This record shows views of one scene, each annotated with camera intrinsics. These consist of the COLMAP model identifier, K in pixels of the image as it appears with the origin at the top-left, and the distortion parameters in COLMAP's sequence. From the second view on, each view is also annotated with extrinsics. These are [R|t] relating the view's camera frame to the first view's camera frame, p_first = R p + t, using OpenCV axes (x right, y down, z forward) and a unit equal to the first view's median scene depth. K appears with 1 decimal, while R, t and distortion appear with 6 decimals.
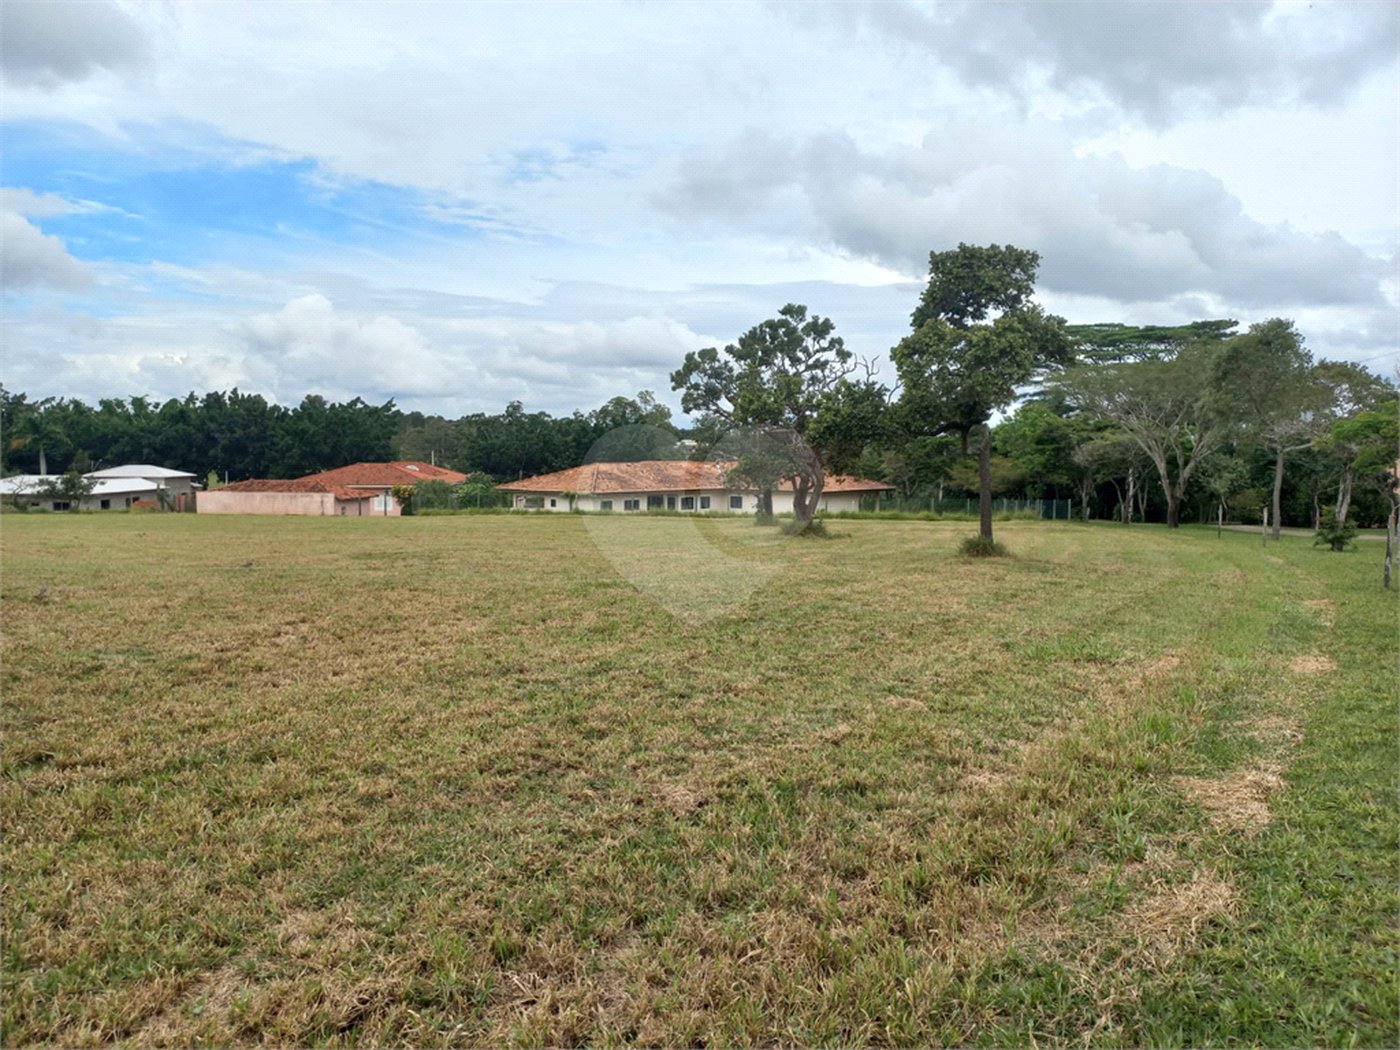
lens RADIAL K [[1010.5, 0, 689.8], [0, 1010.5, 529.6], [0, 0, 1]] dist [0.031730, -0.004118]
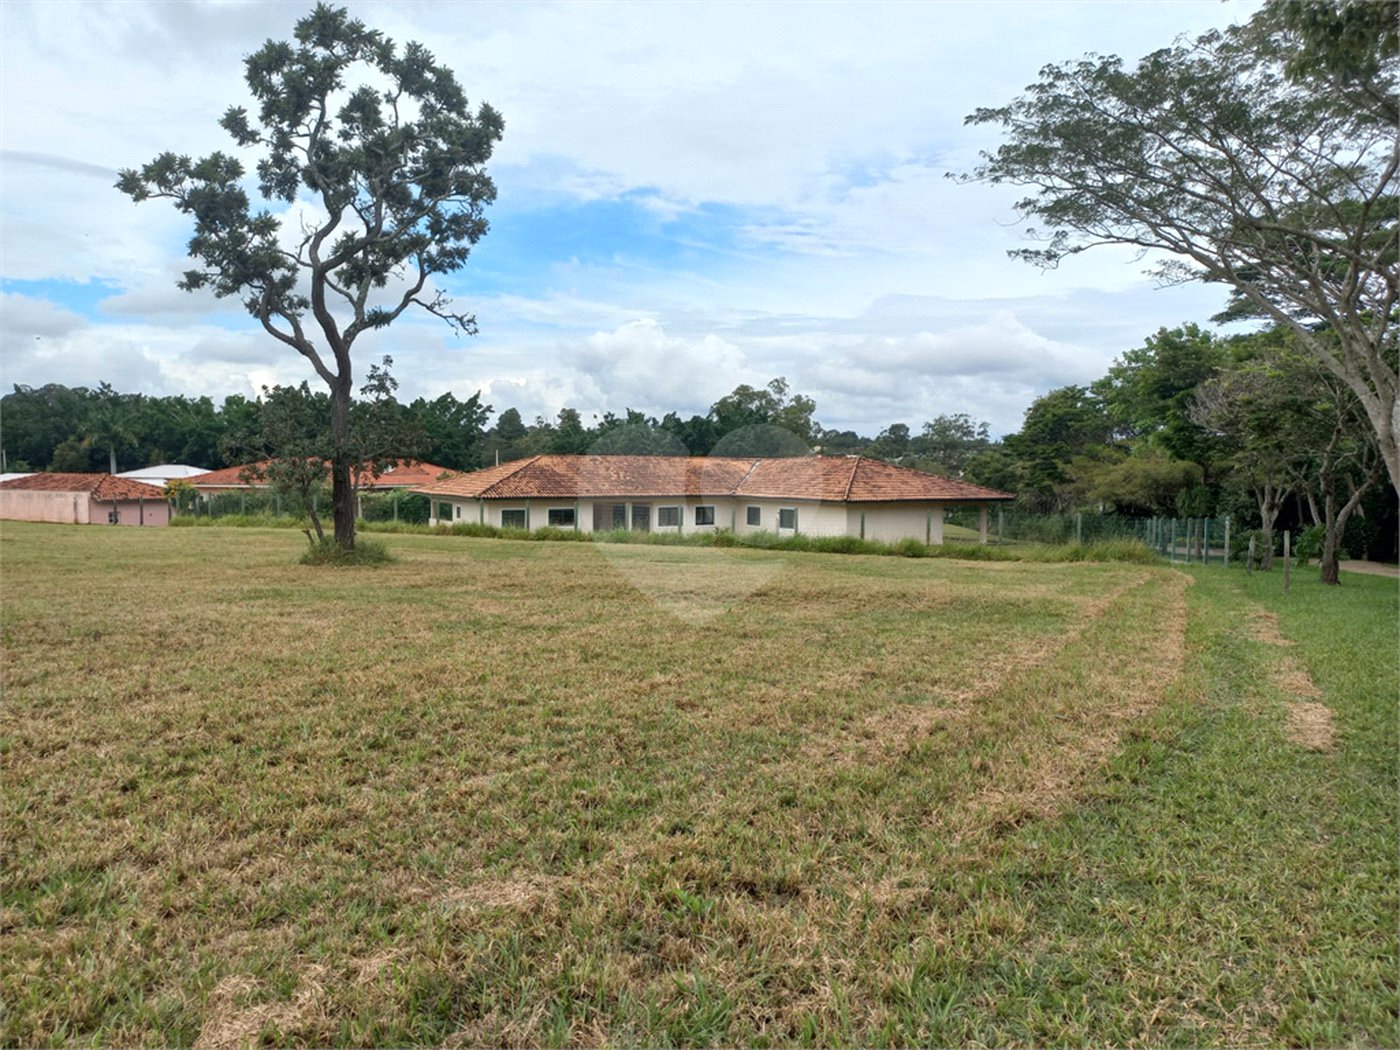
lens RADIAL K [[1010.5, 0, 736.0], [0, 1010.5, 516.6], [0, 0, 1]] dist [0.031730, -0.004118]
pose [[0.956392, 0.019946, -0.291403, 2.675346], [-0.029321, 0.999182, -0.027839, -0.098400], [0.290609, 0.035169, 0.956195, 4.026268]]
